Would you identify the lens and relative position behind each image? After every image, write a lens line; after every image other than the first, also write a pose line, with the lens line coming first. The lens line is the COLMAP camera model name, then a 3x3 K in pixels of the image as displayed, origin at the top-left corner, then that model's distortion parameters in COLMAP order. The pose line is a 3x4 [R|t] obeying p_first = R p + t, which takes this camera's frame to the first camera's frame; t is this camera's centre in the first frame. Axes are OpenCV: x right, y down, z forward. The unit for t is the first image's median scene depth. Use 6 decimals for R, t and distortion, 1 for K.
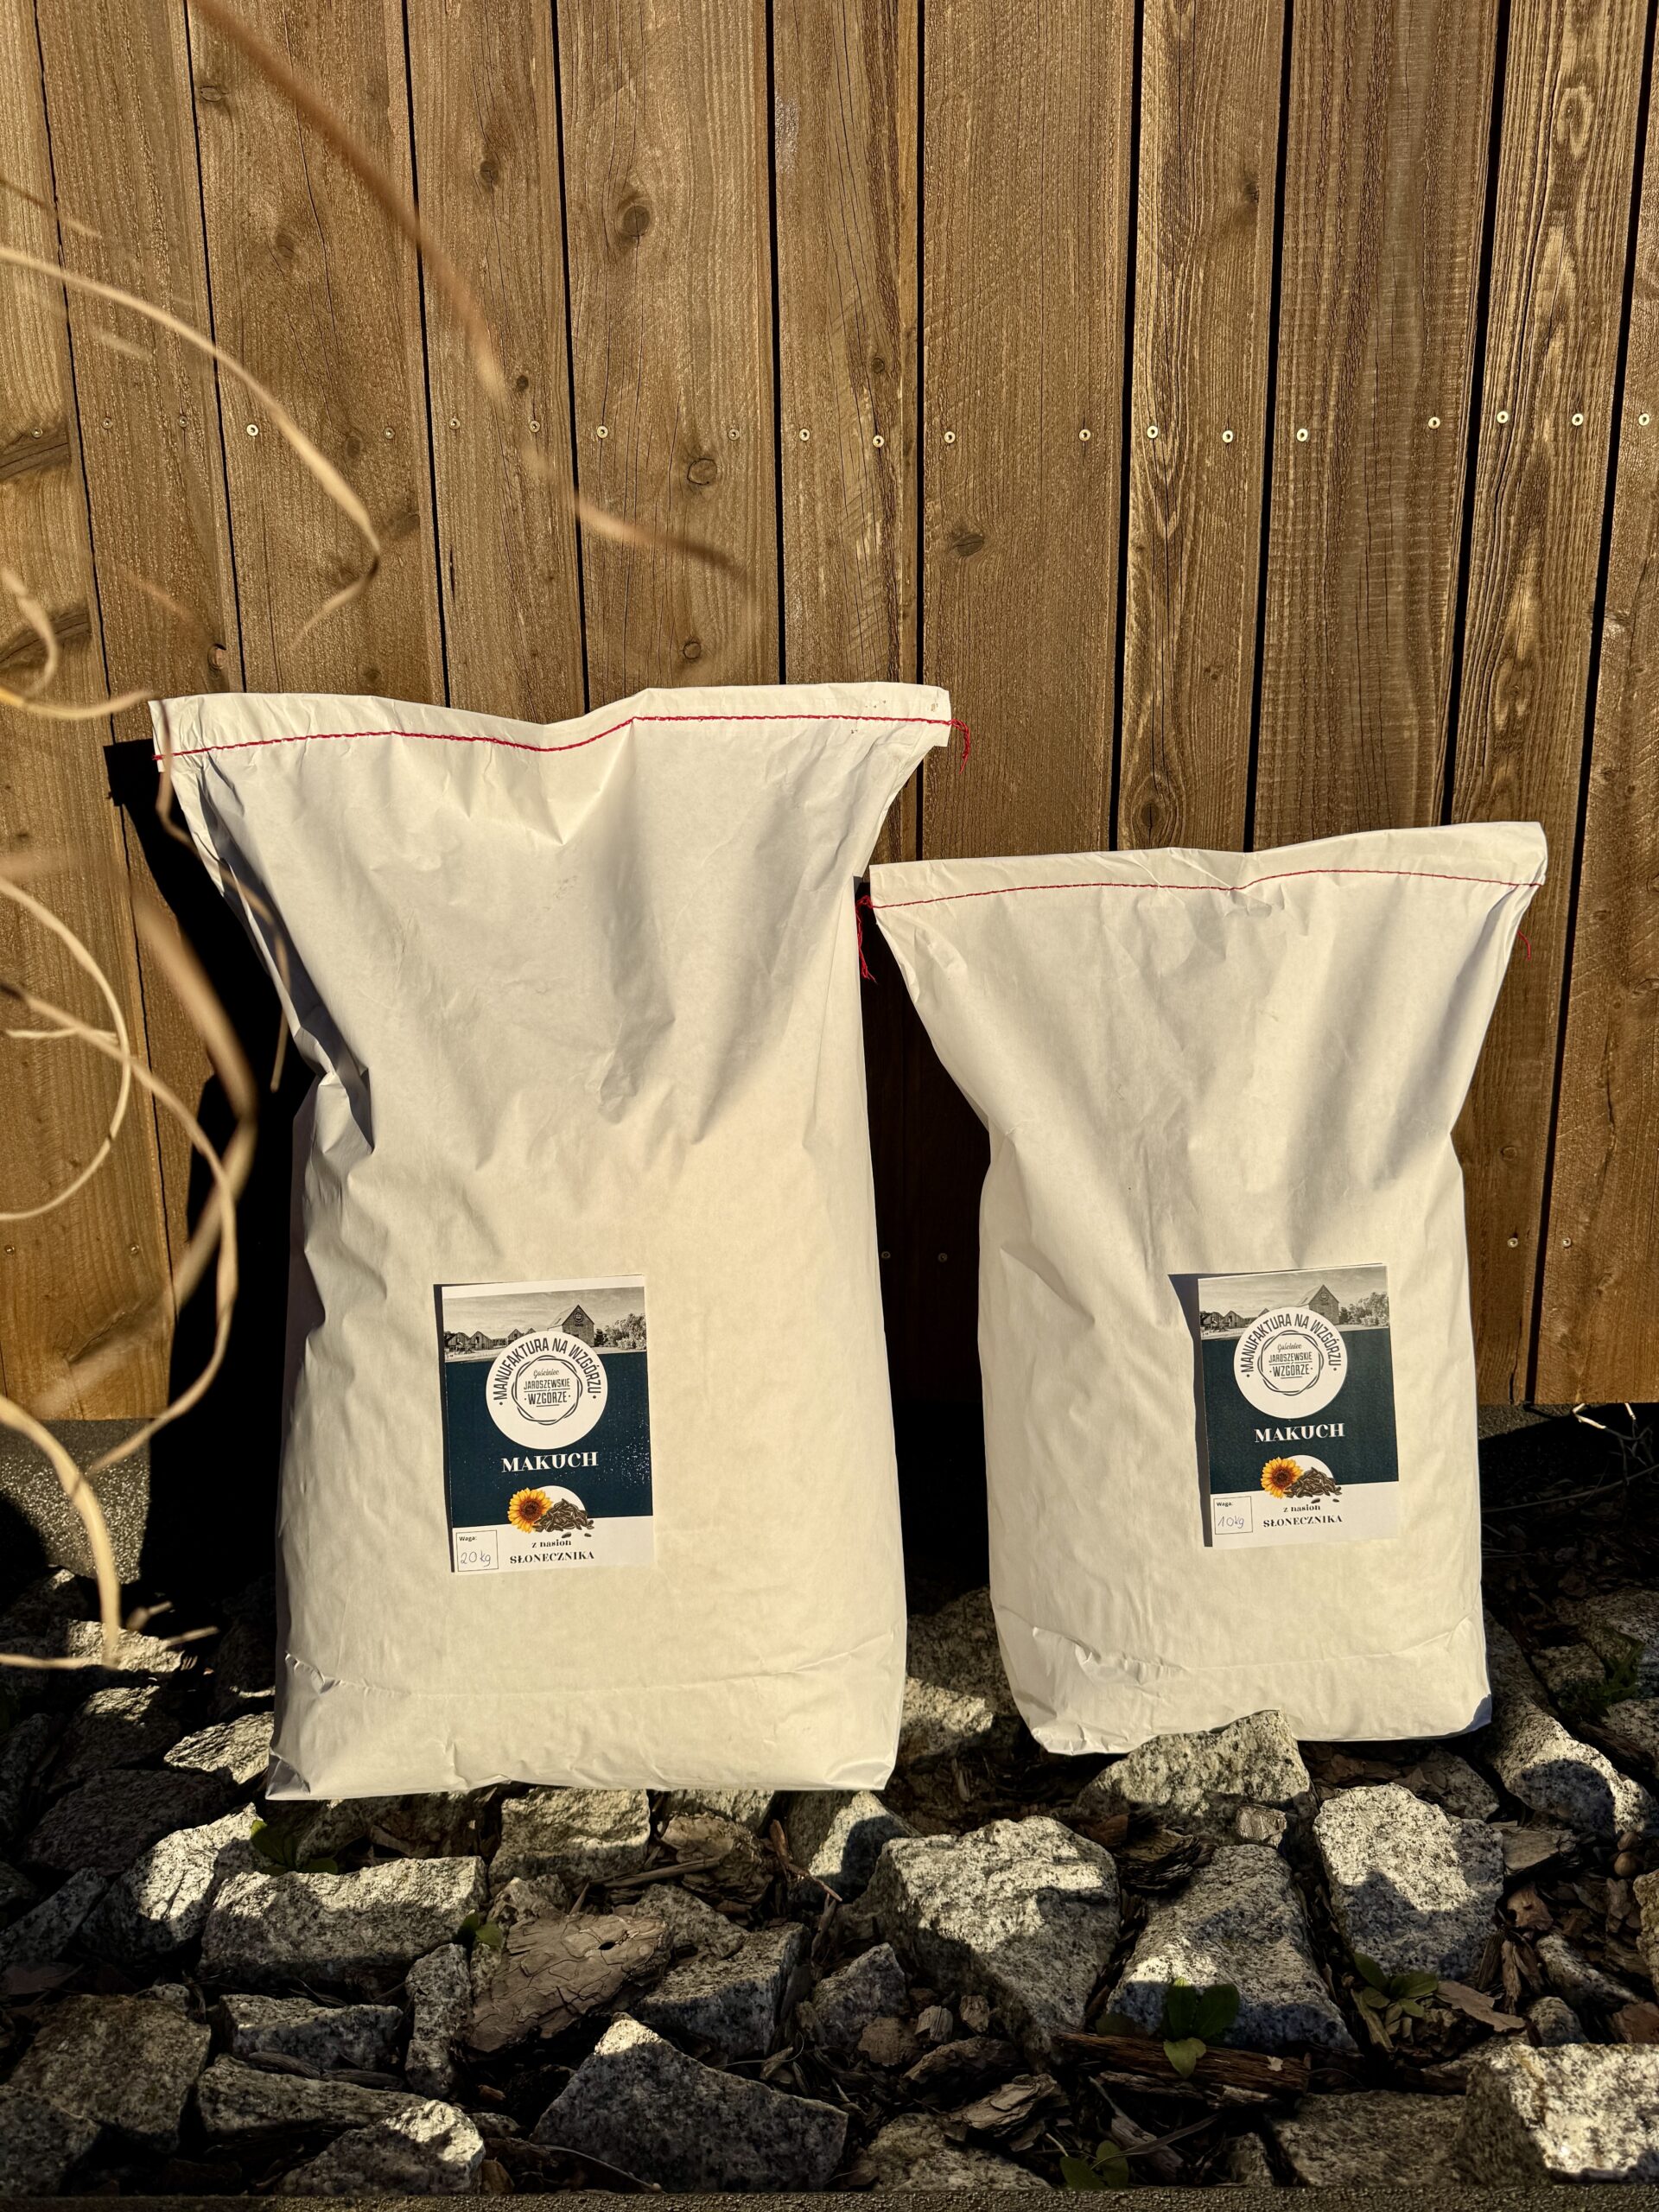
lens RADIAL K [[1552.0, 0, 836.8], [0, 1552.0, 1117.9], [0, 0, 1]] dist [-0.005341, -0.001896]
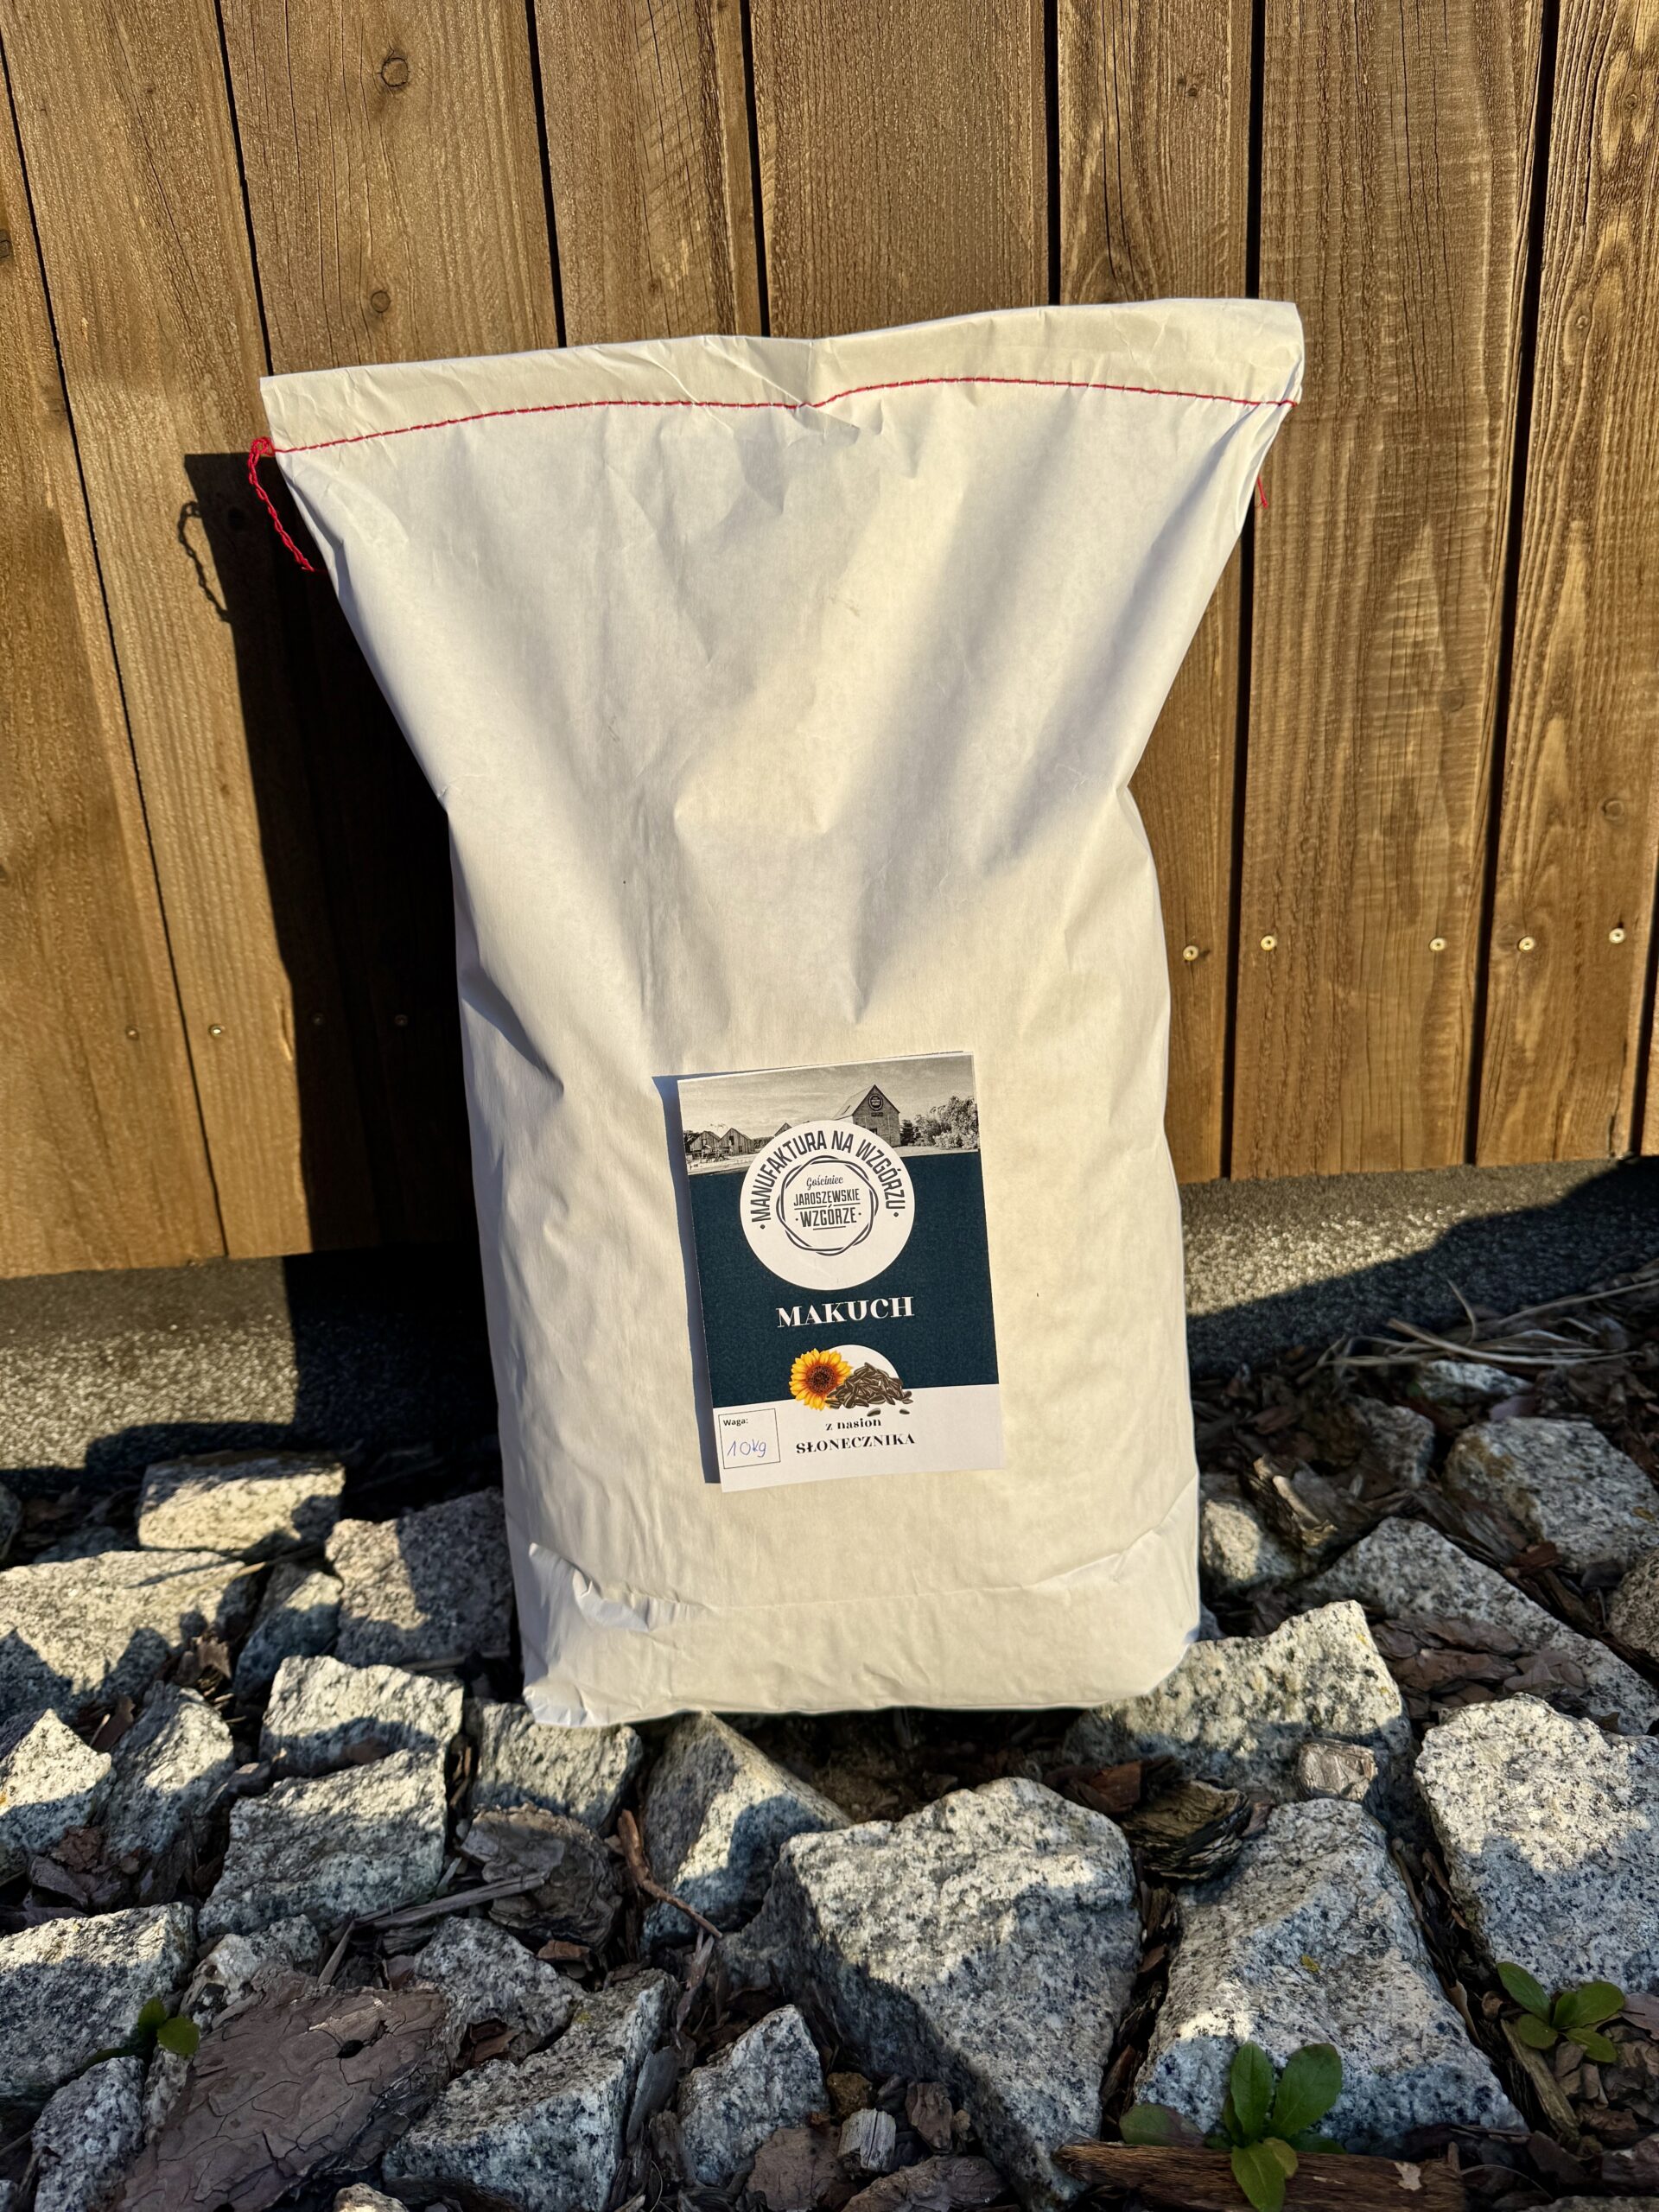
lens RADIAL K [[1635.9, 0, 829.5], [0, 1635.9, 1106.0], [0, 0, 1]] dist [-0.011081, -0.000487]
pose [[0.997252, -0.060140, 0.043261, 0.036442], [0.055704, 0.993692, 0.097326, 0.080766], [-0.048842, -0.094649, 0.994312, 0.309656]]
